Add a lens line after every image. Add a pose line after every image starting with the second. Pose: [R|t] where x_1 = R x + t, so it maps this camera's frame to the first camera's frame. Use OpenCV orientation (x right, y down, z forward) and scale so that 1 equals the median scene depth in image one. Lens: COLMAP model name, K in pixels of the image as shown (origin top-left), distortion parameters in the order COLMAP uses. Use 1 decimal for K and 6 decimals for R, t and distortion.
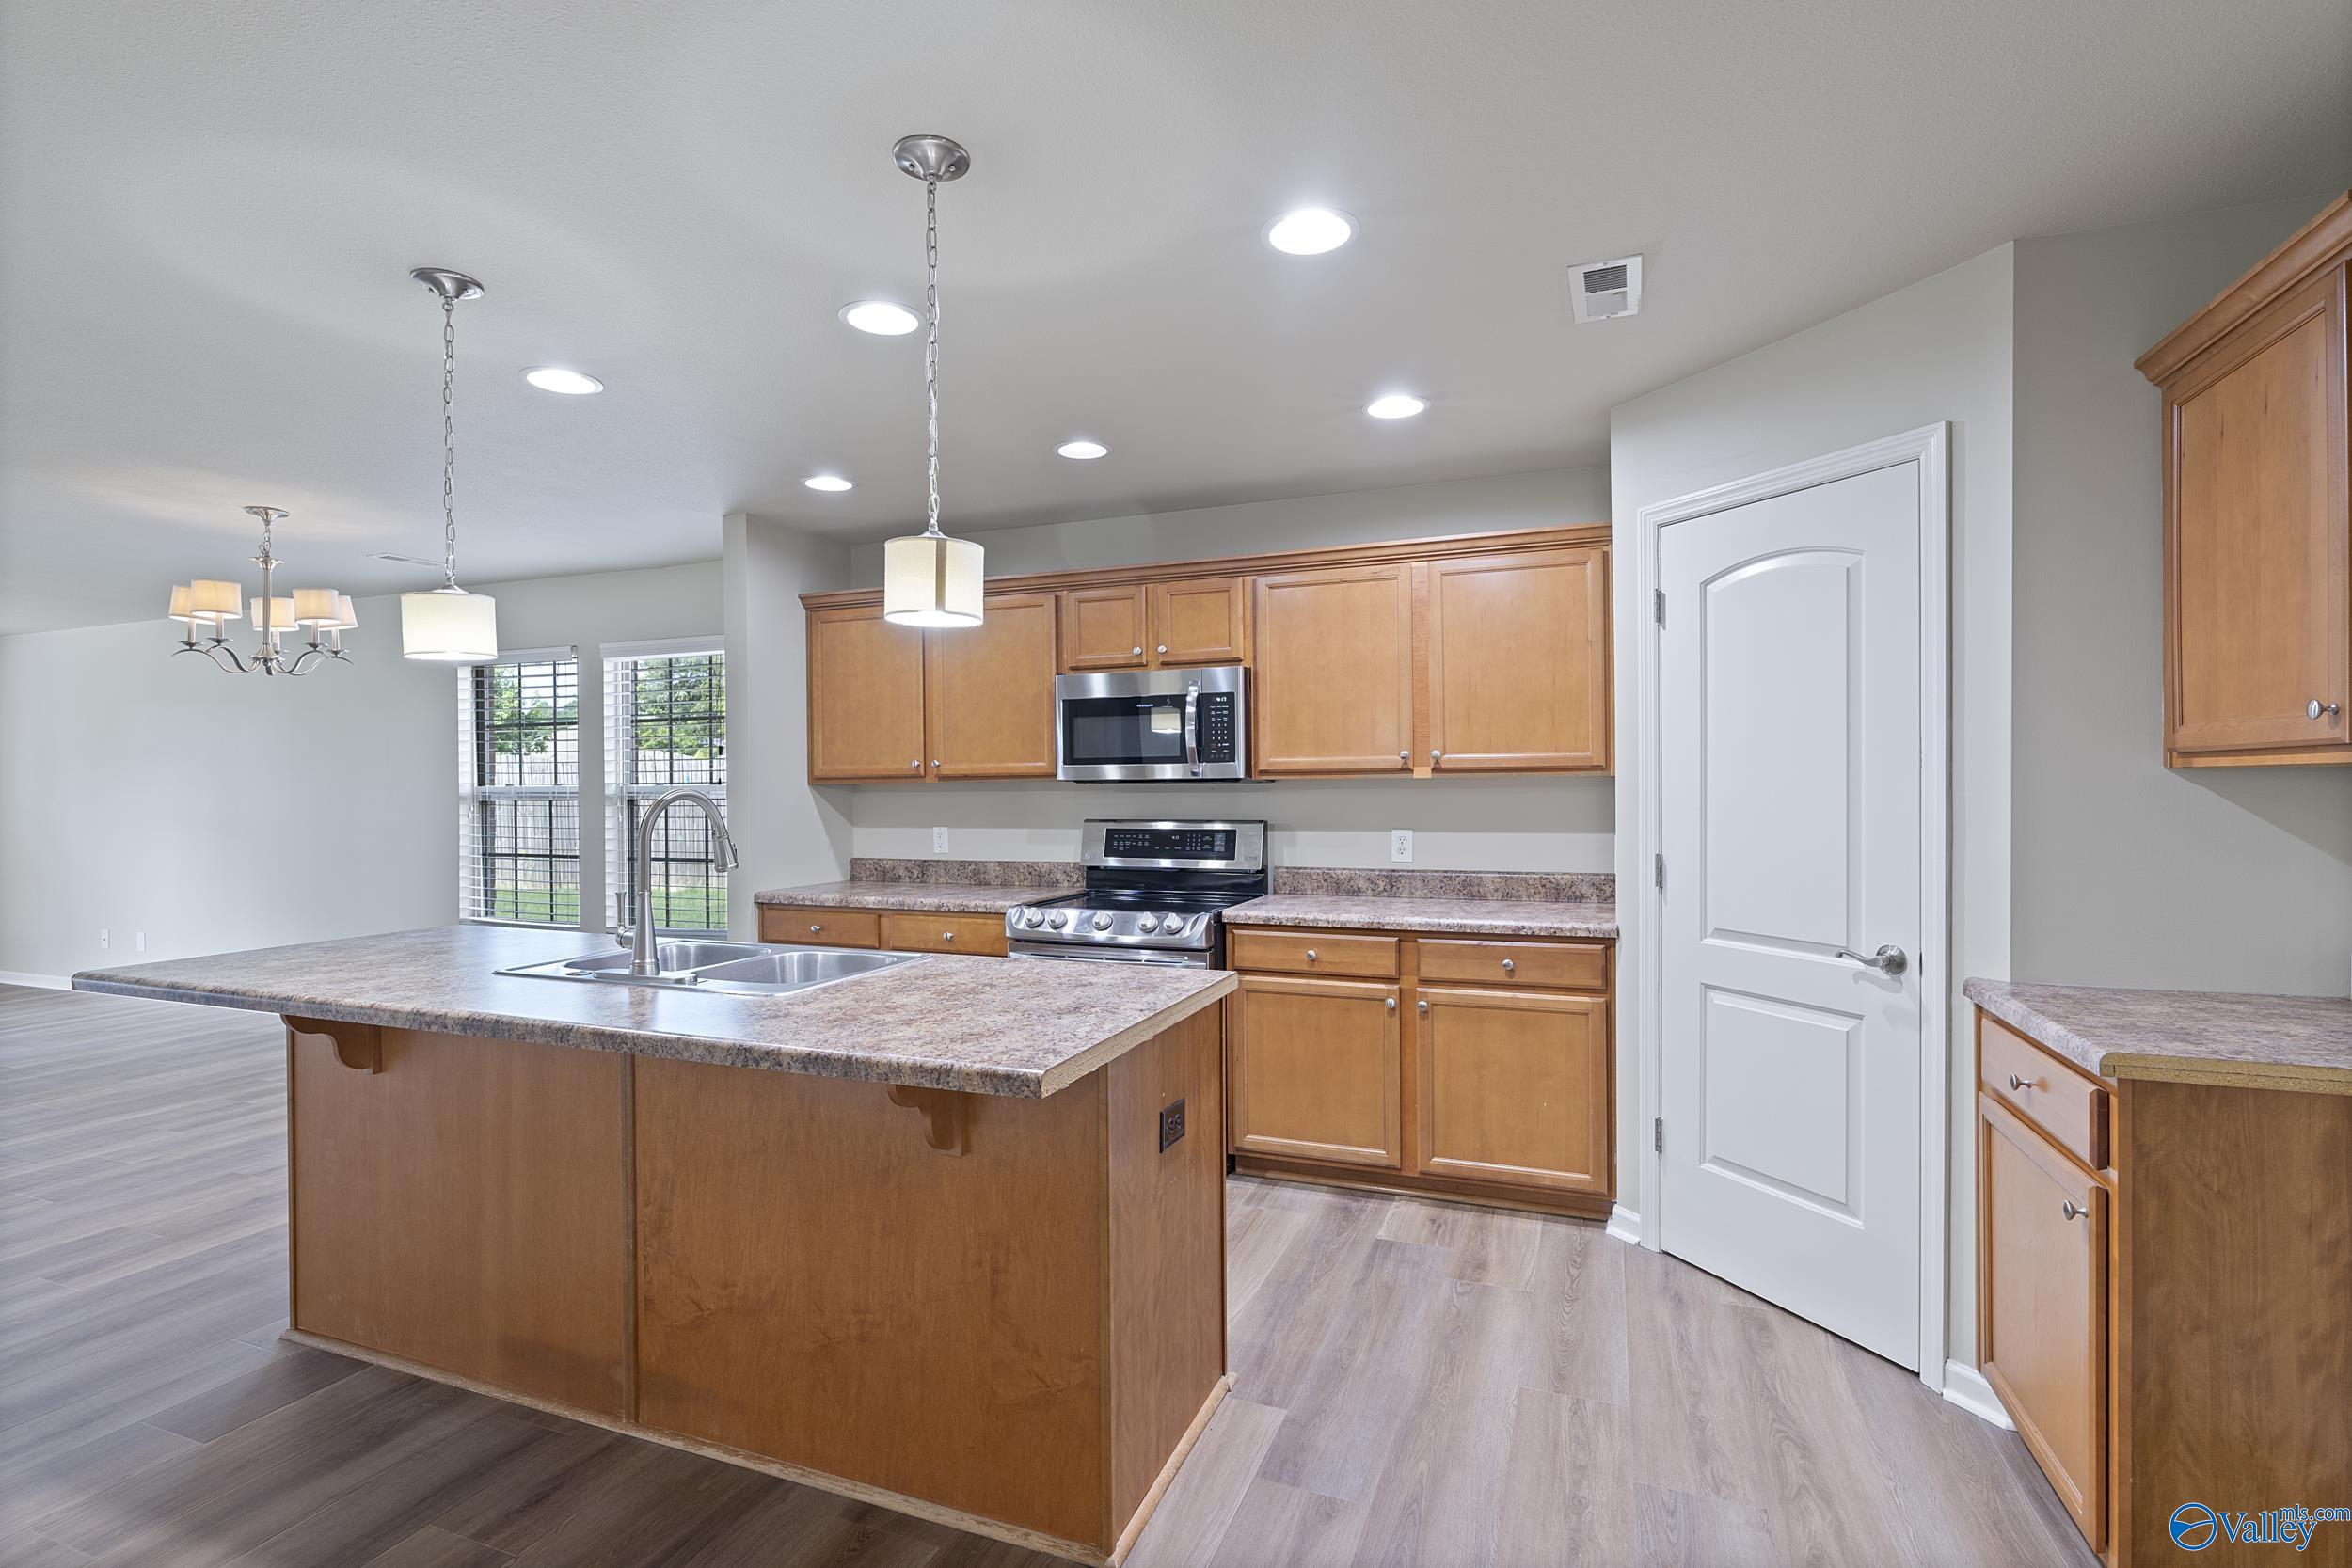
lens RADIAL K [[1070.5, 0, 1196.9], [0, 1070.5, 788.7], [0, 0, 1]] dist [-0.006850, 0.001976]
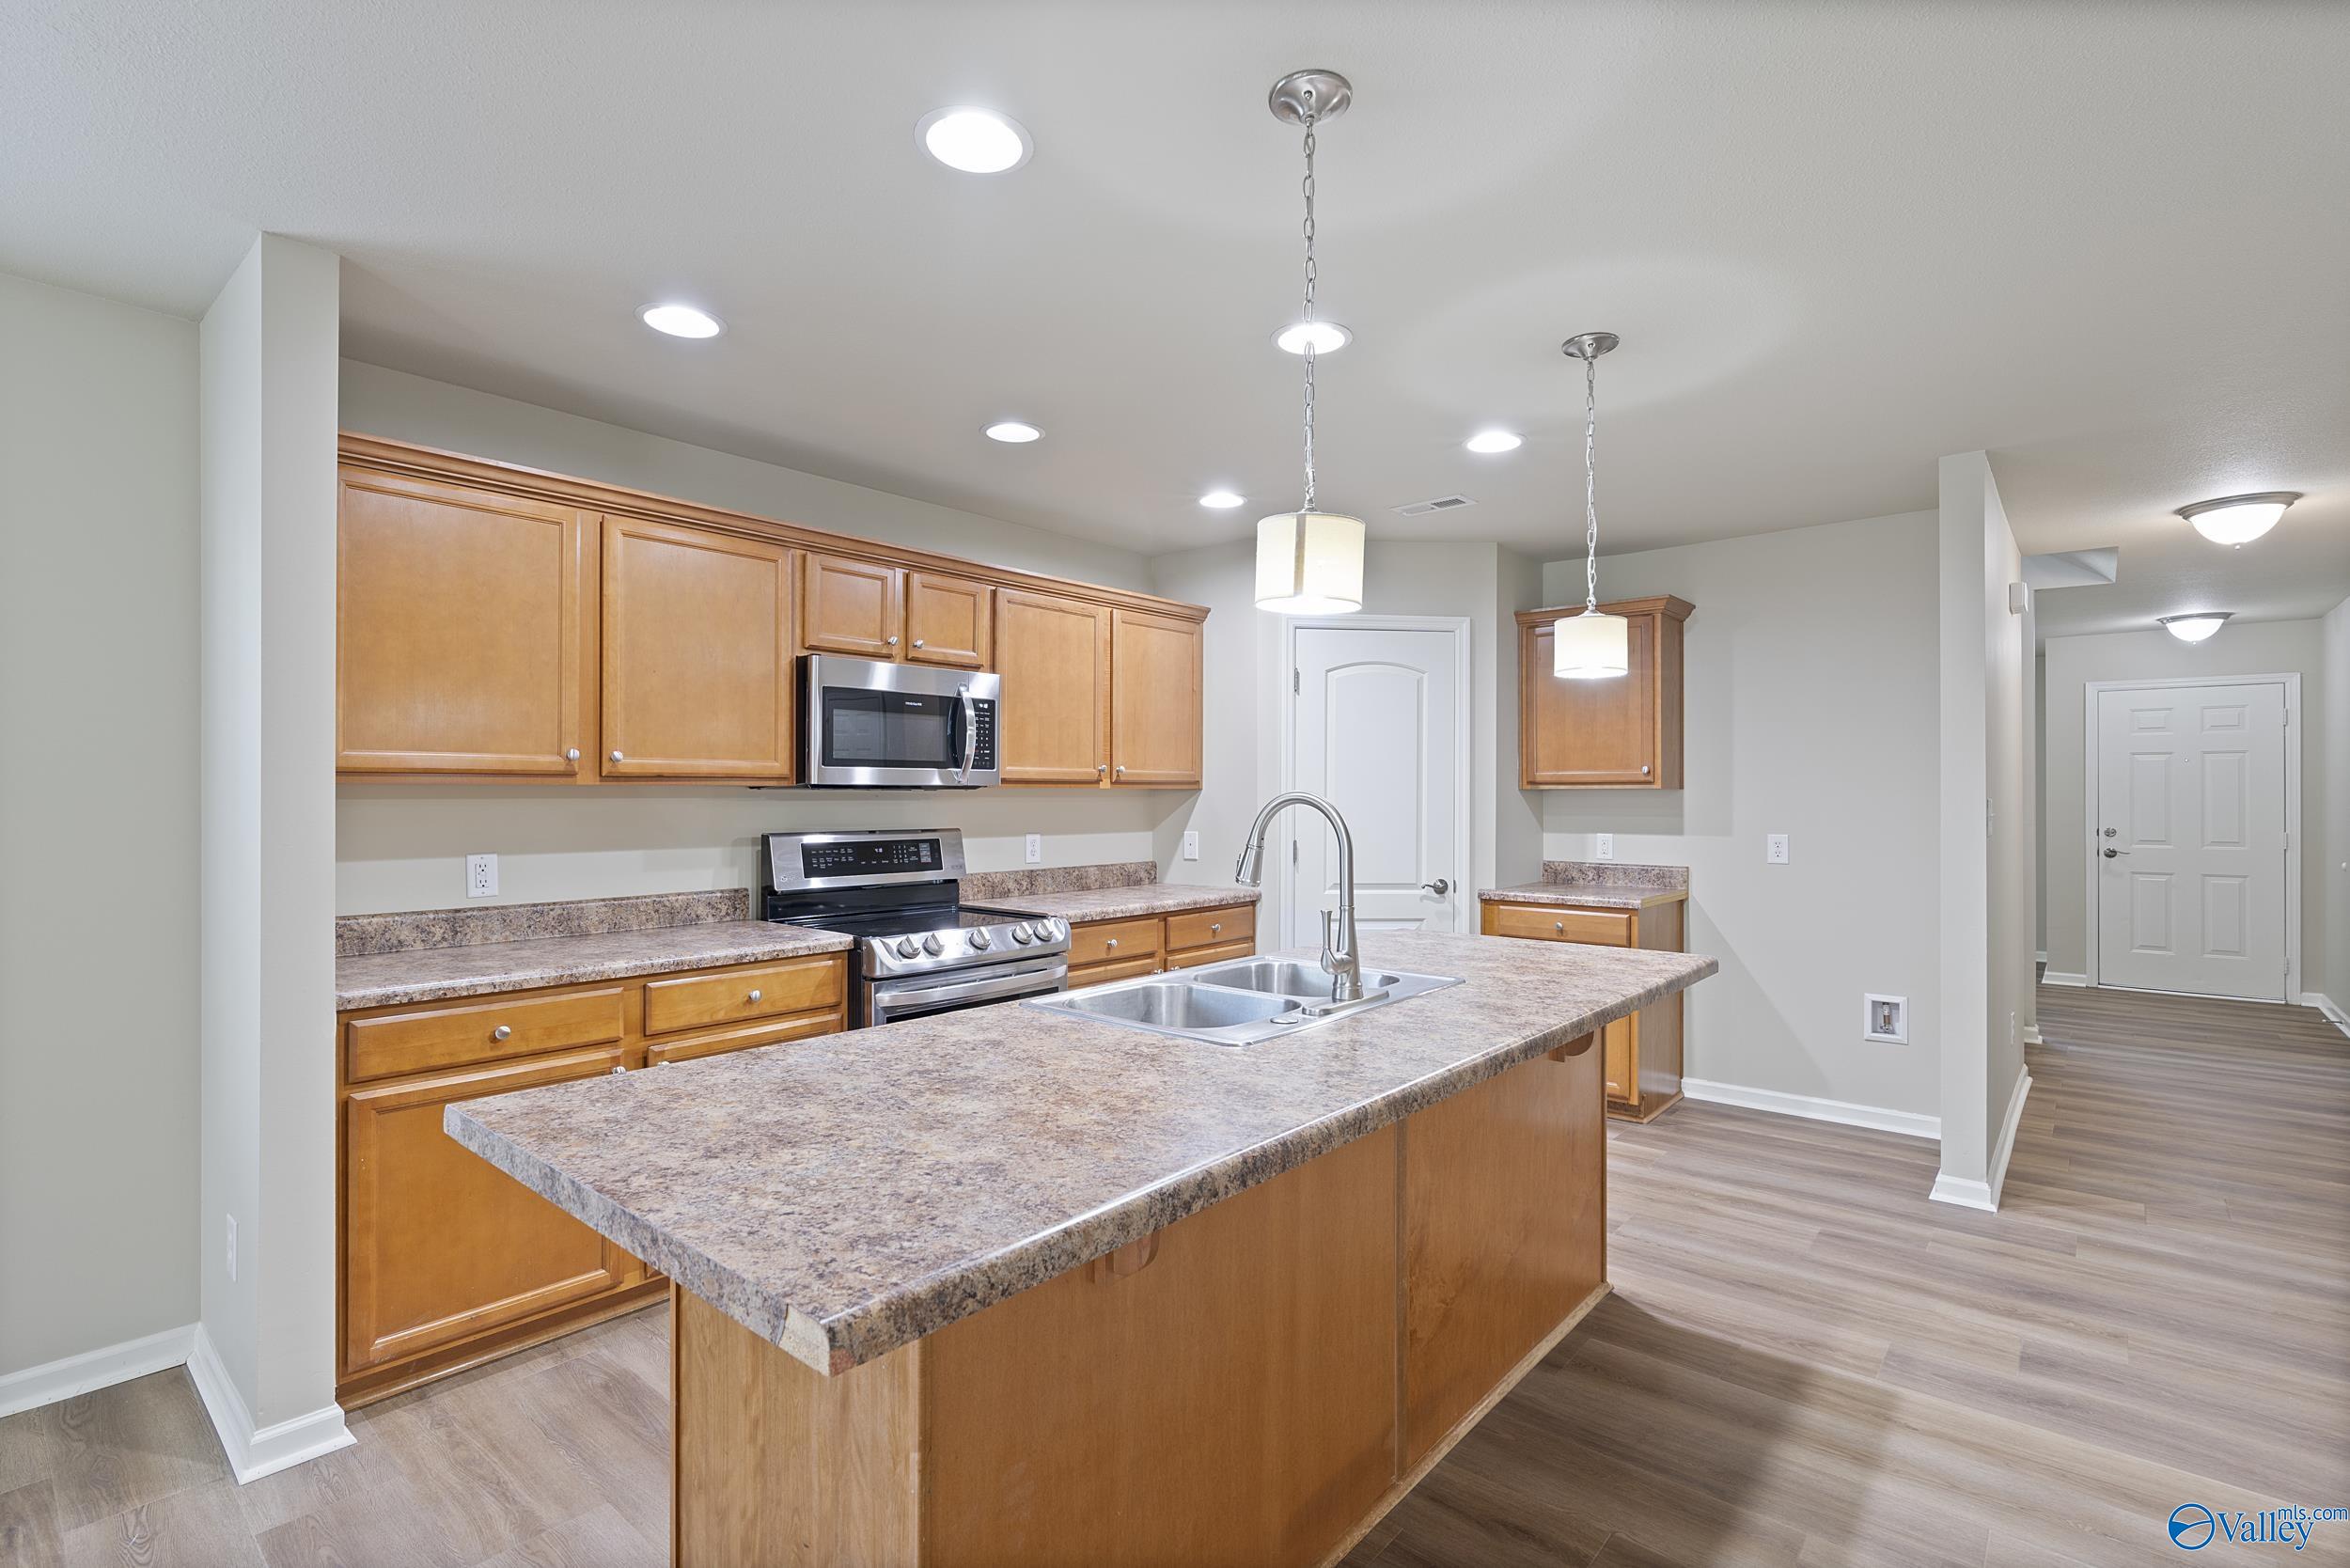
lens RADIAL K [[1069.7, 0, 1181.5], [0, 1069.7, 788.2], [0, 0, 1]] dist [-0.006850, 0.001976]
pose [[0.342314, 0.013025, 0.939495, -0.820155], [-0.002308, 0.999913, -0.013021, 0.004992], [-0.939583, 0.002289, 0.342314, 0.480228]]
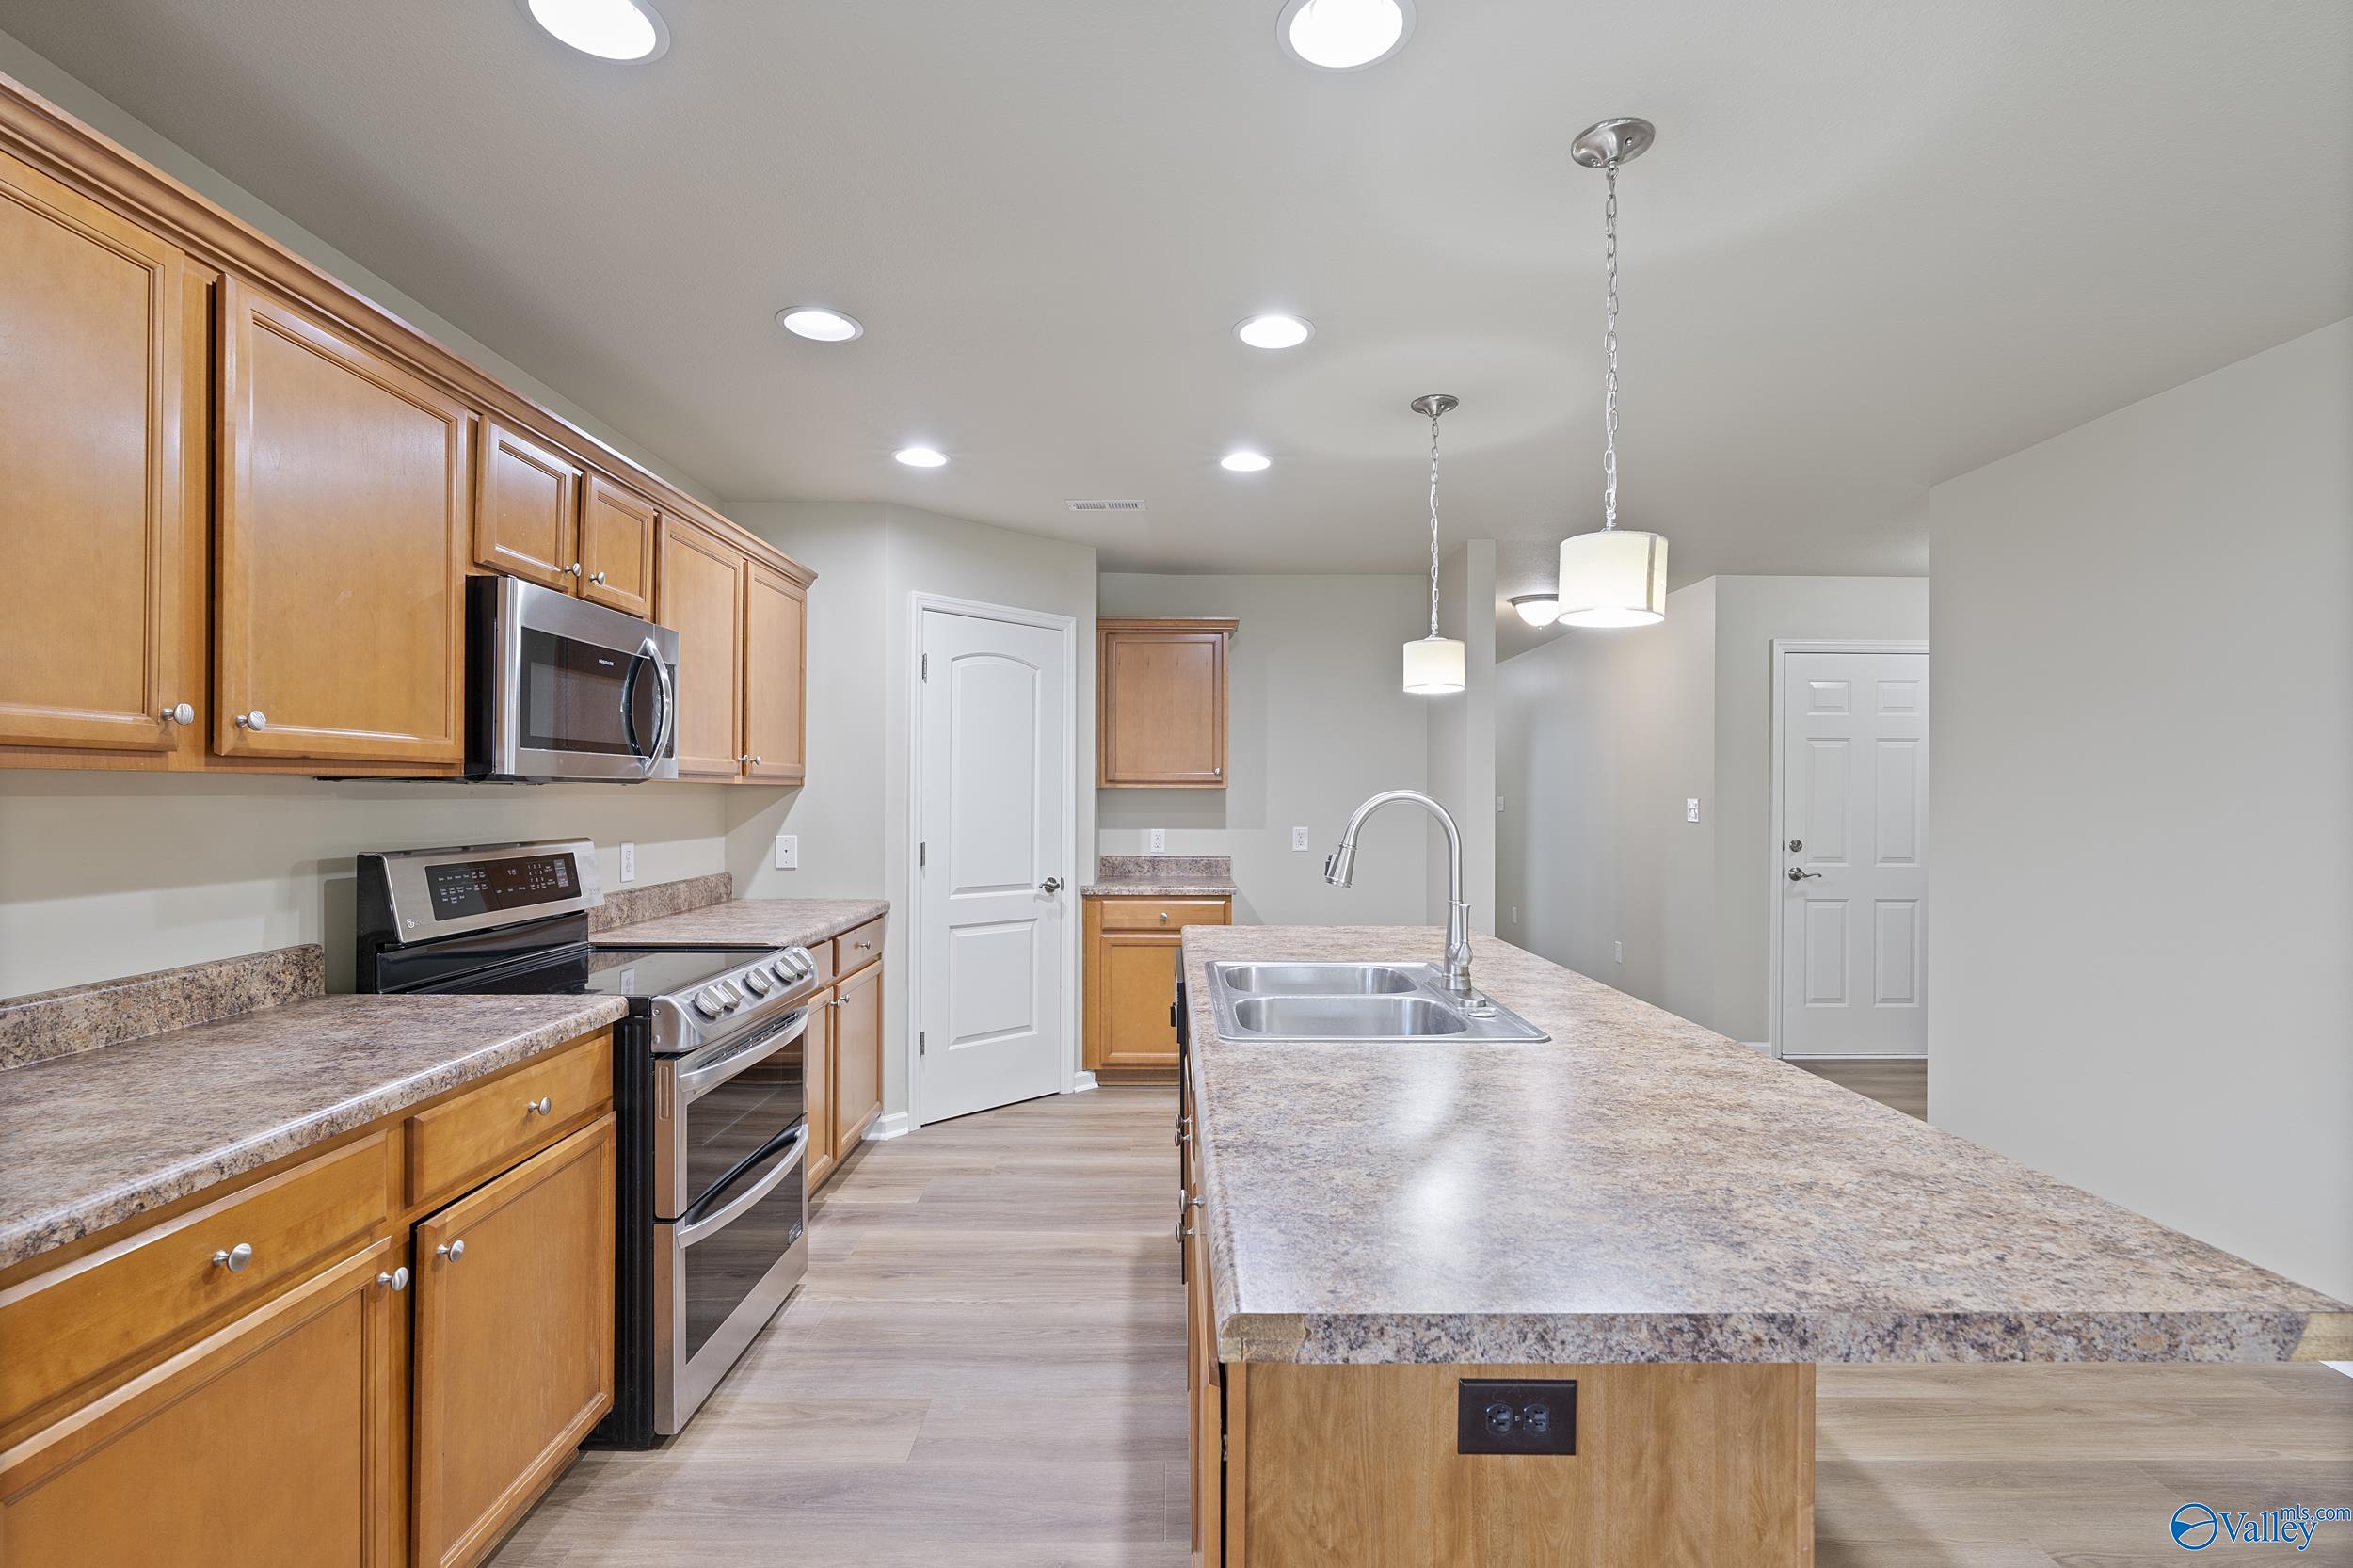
lens RADIAL K [[1071.0, 0, 1173.0], [0, 1071.0, 790.9], [0, 0, 1]] dist [-0.006850, 0.001976]
pose [[-0.350573, 0.008172, 0.936500, -0.765173], [-0.001065, 0.999958, -0.009124, 0.004494], [-0.936535, -0.004196, -0.350549, 0.908916]]
